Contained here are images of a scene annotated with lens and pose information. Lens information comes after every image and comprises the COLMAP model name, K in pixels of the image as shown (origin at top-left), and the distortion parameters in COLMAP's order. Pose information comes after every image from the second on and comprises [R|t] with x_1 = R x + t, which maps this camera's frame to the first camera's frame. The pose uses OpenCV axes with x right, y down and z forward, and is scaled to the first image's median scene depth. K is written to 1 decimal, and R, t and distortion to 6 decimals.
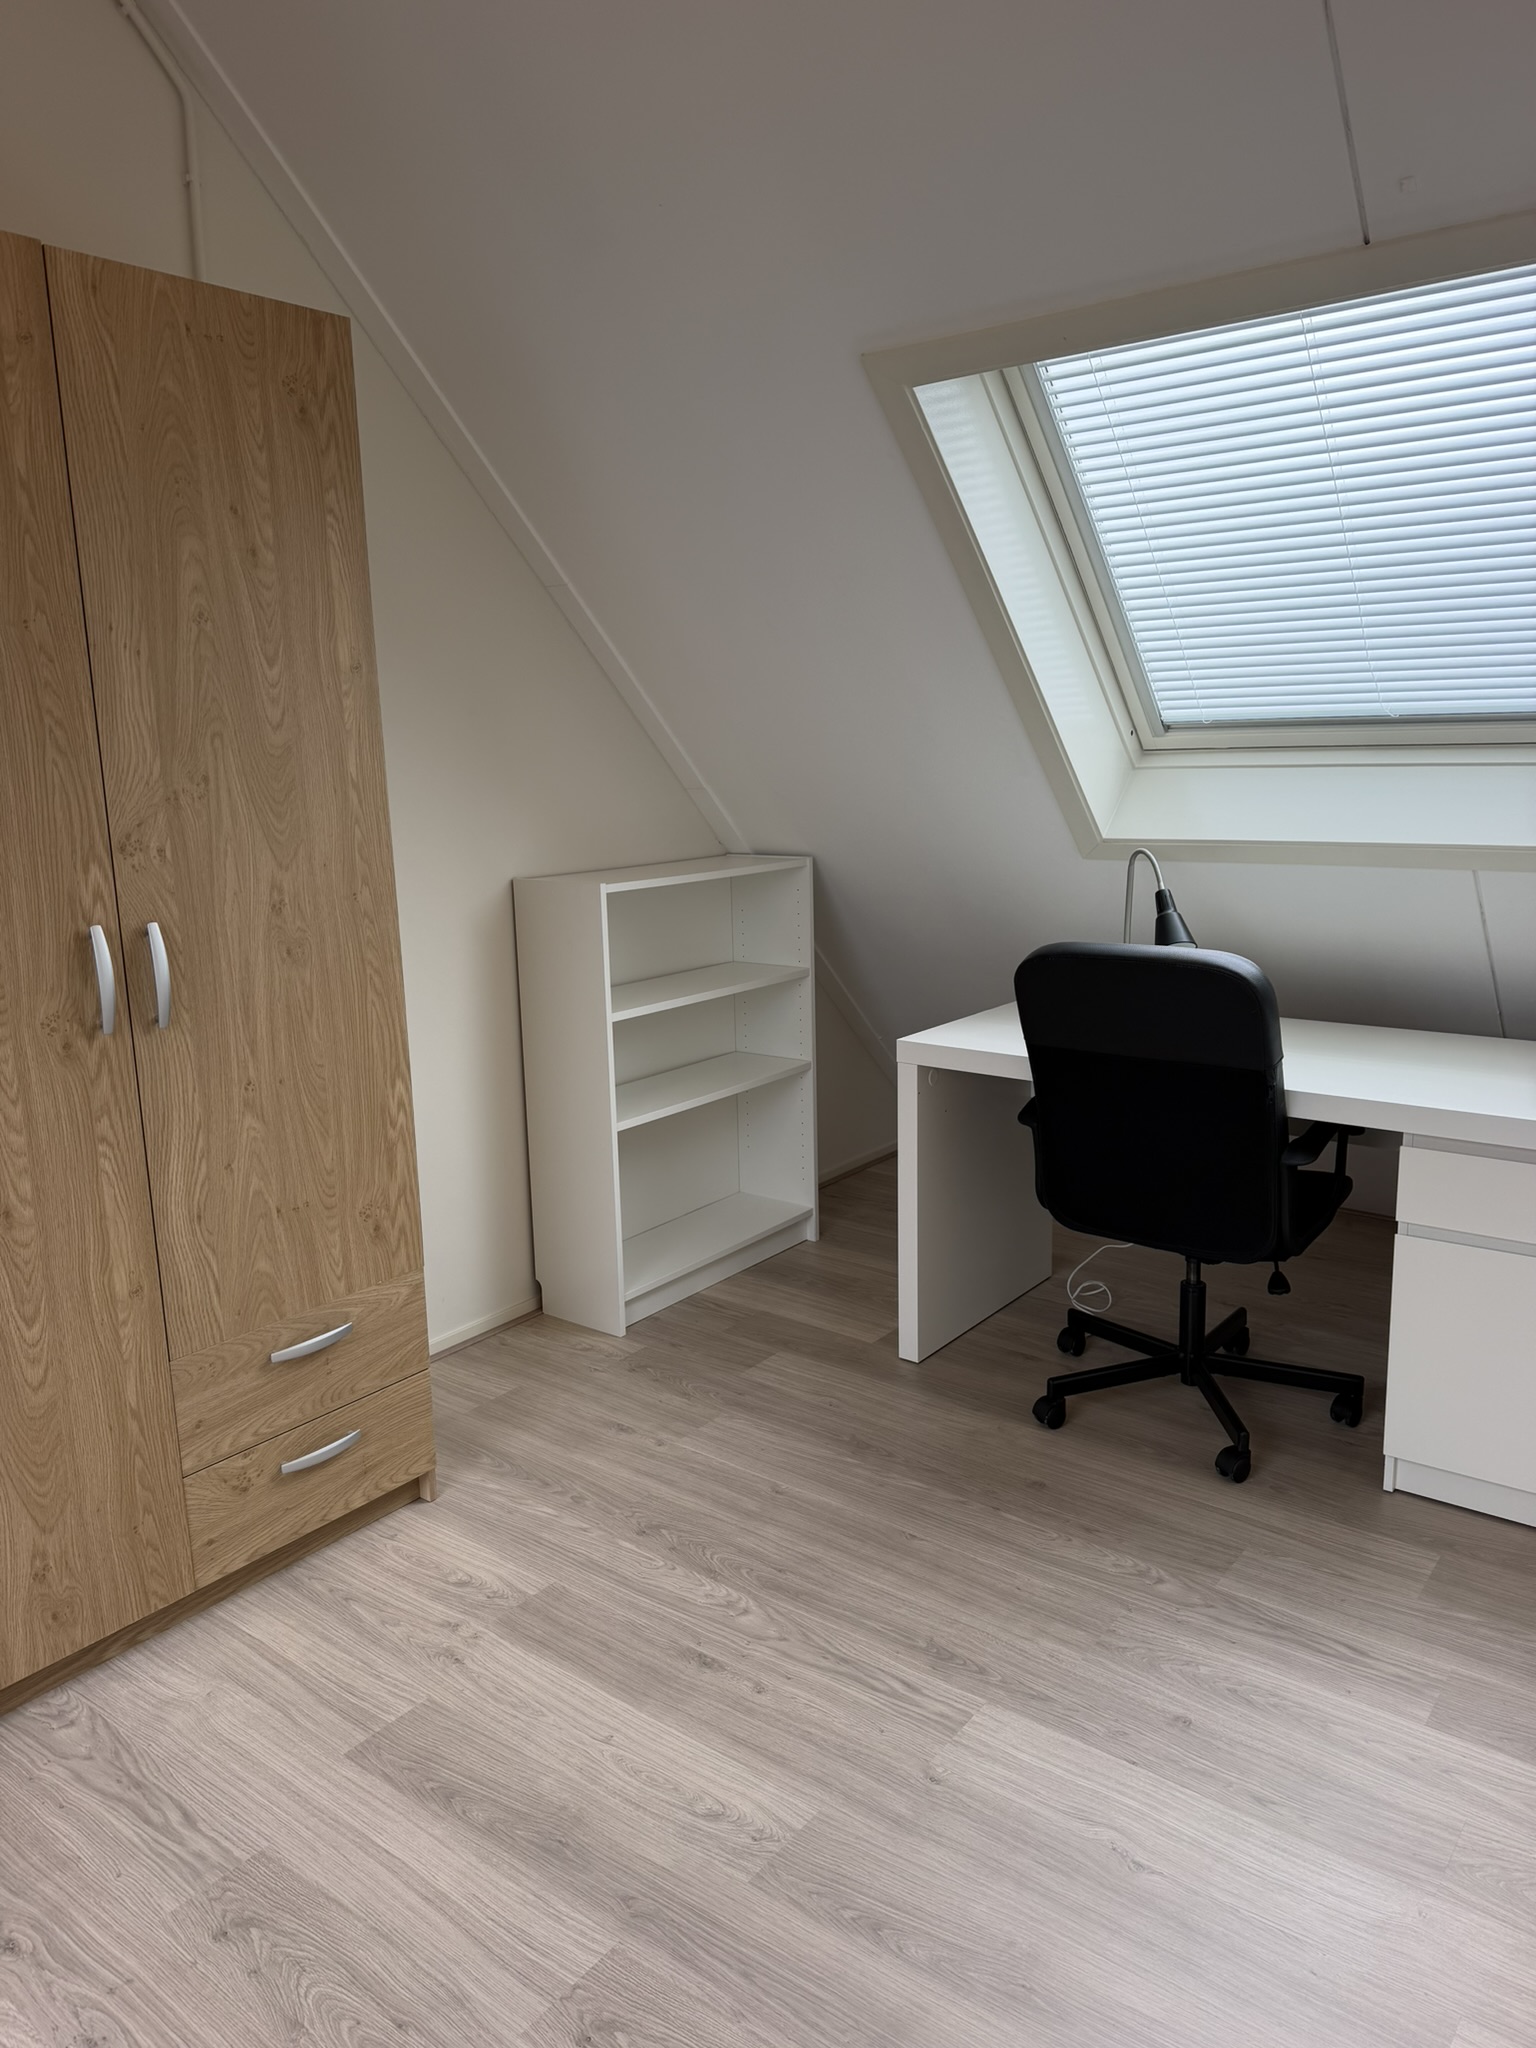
lens RADIAL K [[1447.4, 0, 759.0], [0, 1447.4, 1034.4], [0, 0, 1]] dist [0.016908, -0.036737]
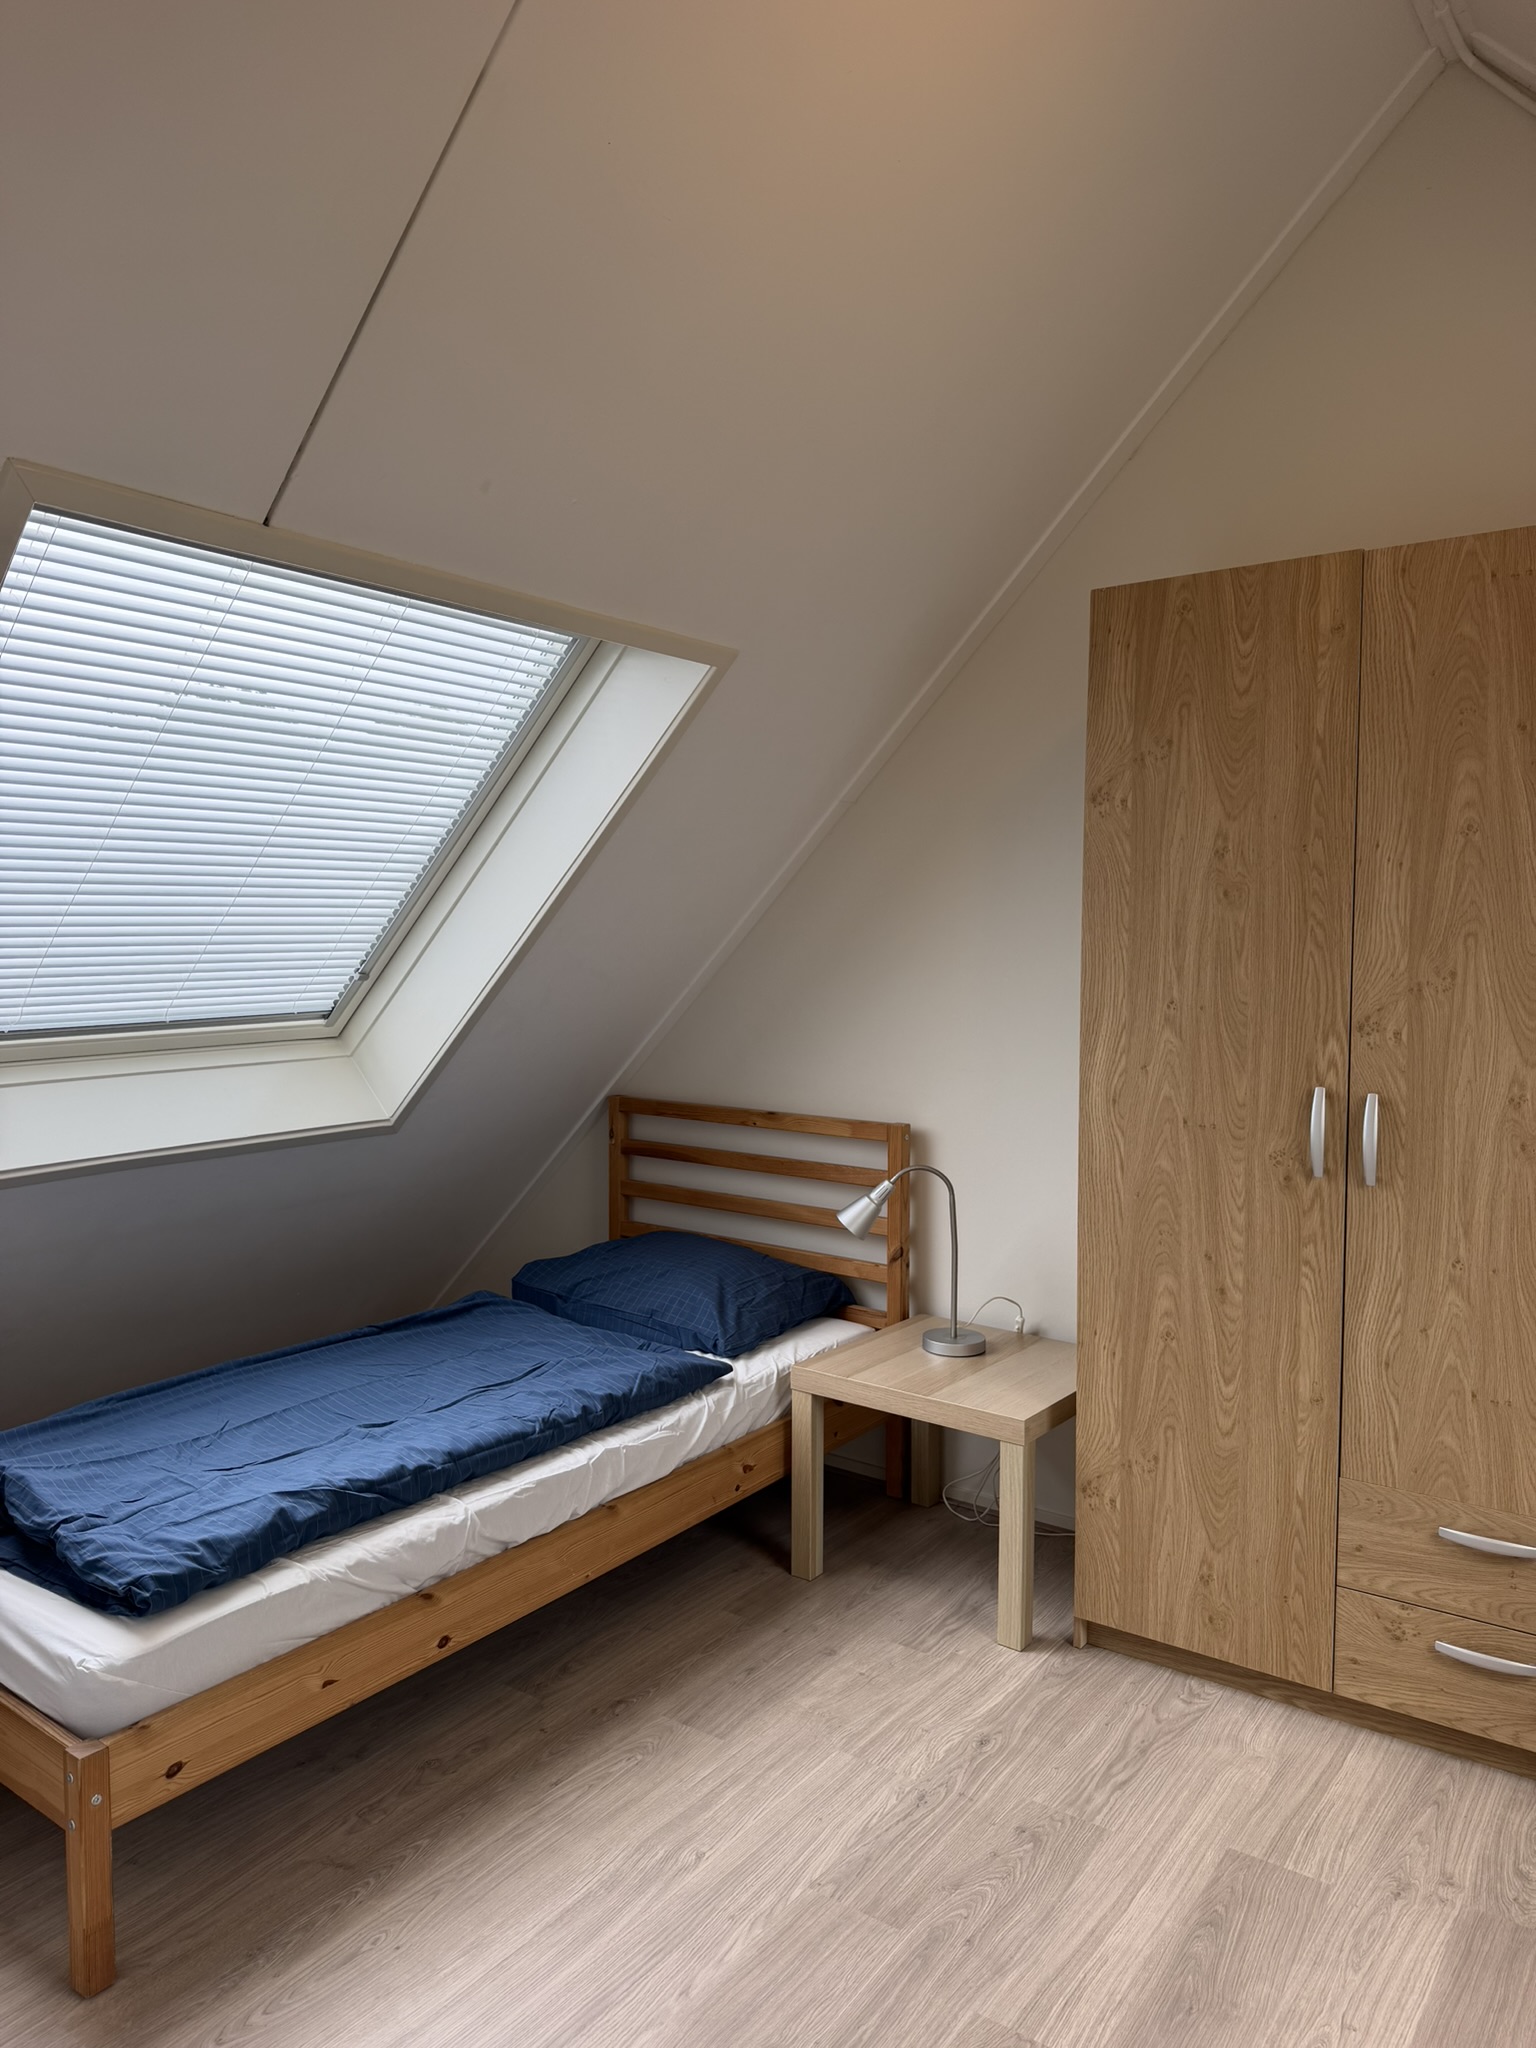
lens RADIAL K [[1447.4, 0, 759.0], [0, 1447.4, 1034.4], [0, 0, 1]] dist [0.016908, -0.036737]
pose [[0.021501, 0.089748, -0.995732, 0.721450], [-0.200596, 0.976096, 0.083647, -0.122247], [0.979438, 0.197942, 0.038990, 0.470047]]
